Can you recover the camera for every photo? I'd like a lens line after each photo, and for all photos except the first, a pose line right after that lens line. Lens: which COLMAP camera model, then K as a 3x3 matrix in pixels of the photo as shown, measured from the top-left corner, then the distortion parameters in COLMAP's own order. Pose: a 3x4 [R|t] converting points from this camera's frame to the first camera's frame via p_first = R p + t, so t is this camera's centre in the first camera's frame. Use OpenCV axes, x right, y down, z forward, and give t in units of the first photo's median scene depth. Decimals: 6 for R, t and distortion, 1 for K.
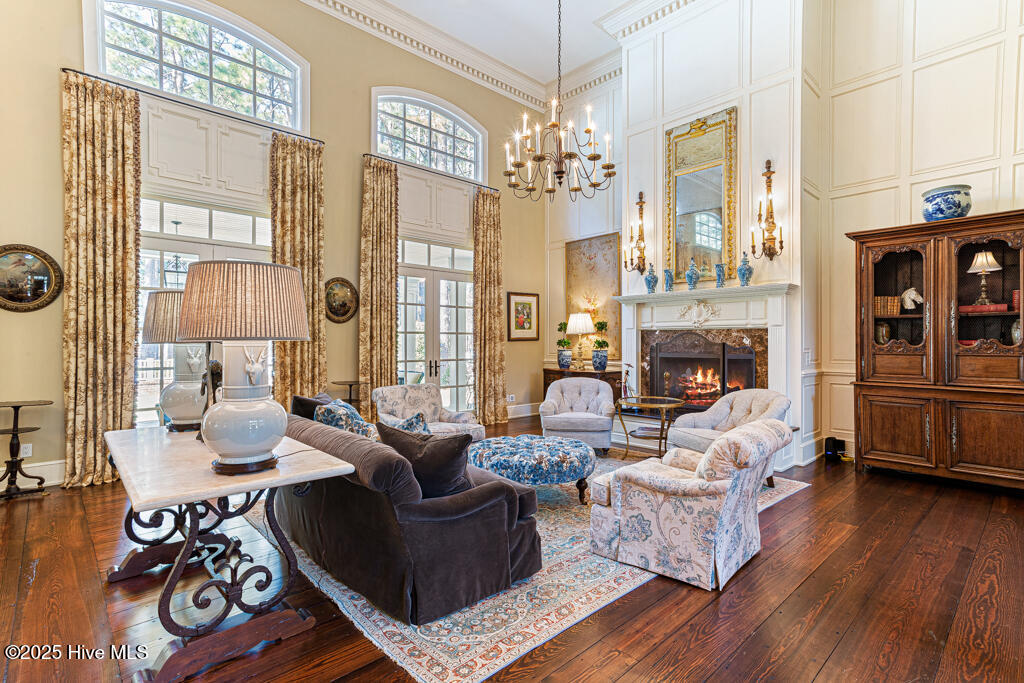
lens RADIAL K [[496.3, 0, 515.4], [0, 496.3, 339.9], [0, 0, 1]] dist [-0.000383, 0.029894]
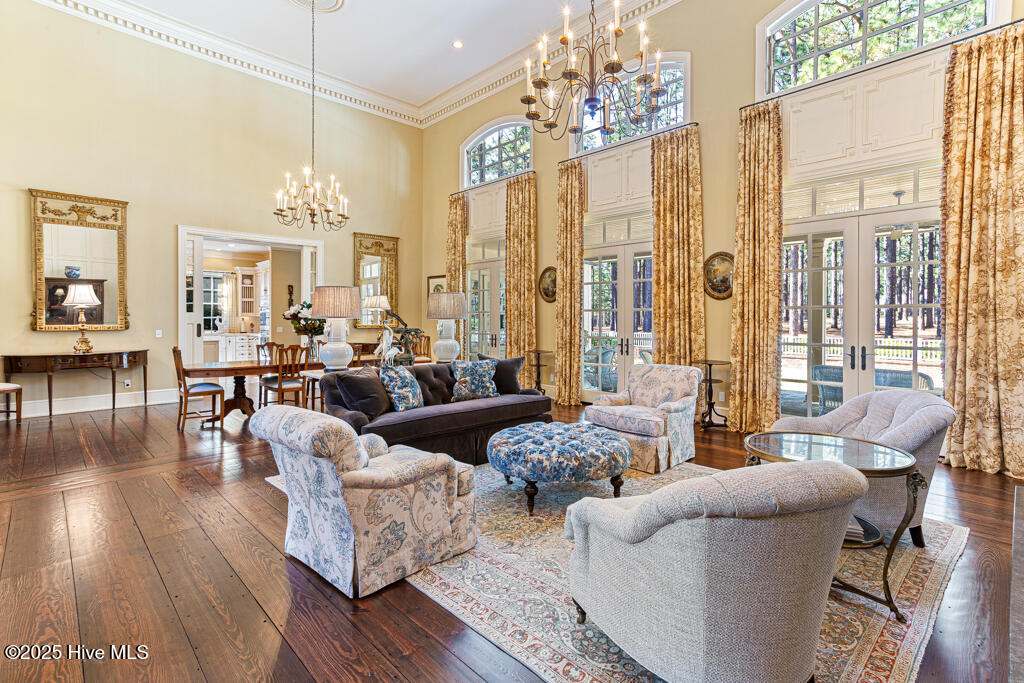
lens RADIAL K [[513.1, 0, 510.7], [0, 513.1, 319.7], [0, 0, 1]] dist [0.017077, 0.020461]
pose [[0.001226, 0.002216, -0.999997, 0.866654], [0.003364, 0.999992, 0.002221, 0.001735], [0.999994, -0.003366, 0.001219, 0.812263]]
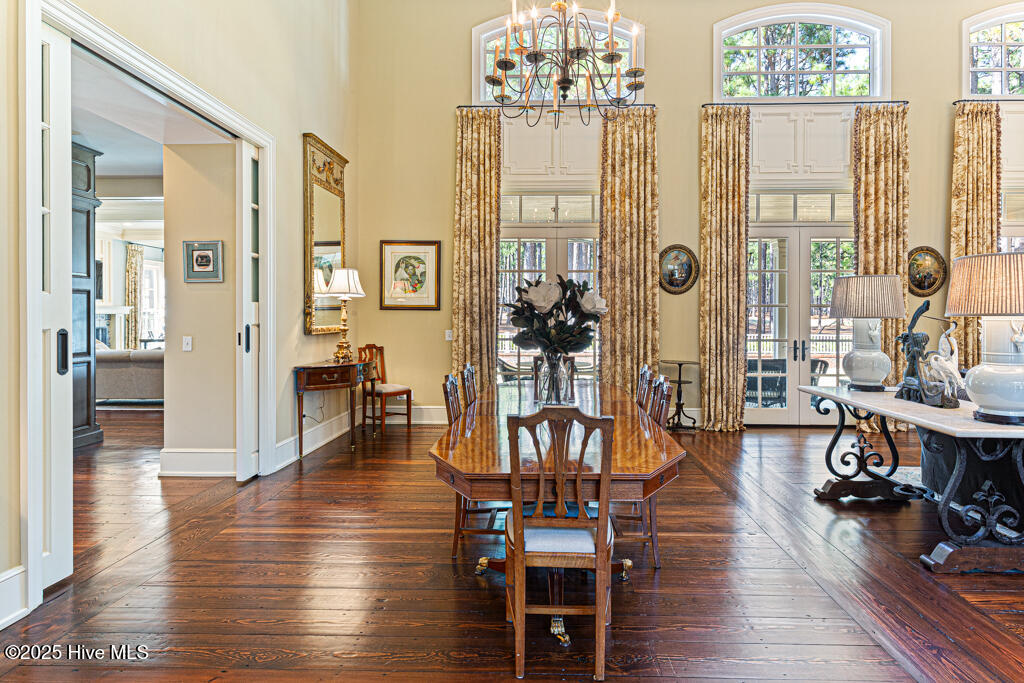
lens RADIAL K [[584.7, 0, 526.3], [0, 584.7, 319.6], [0, 0, 1]] dist [0.003946, -0.000506]
pose [[0.709940, 0.006041, -0.704236, -0.150919], [-0.000497, 0.999967, 0.008076, -0.000398], [0.704262, -0.005383, 0.709920, -0.348371]]
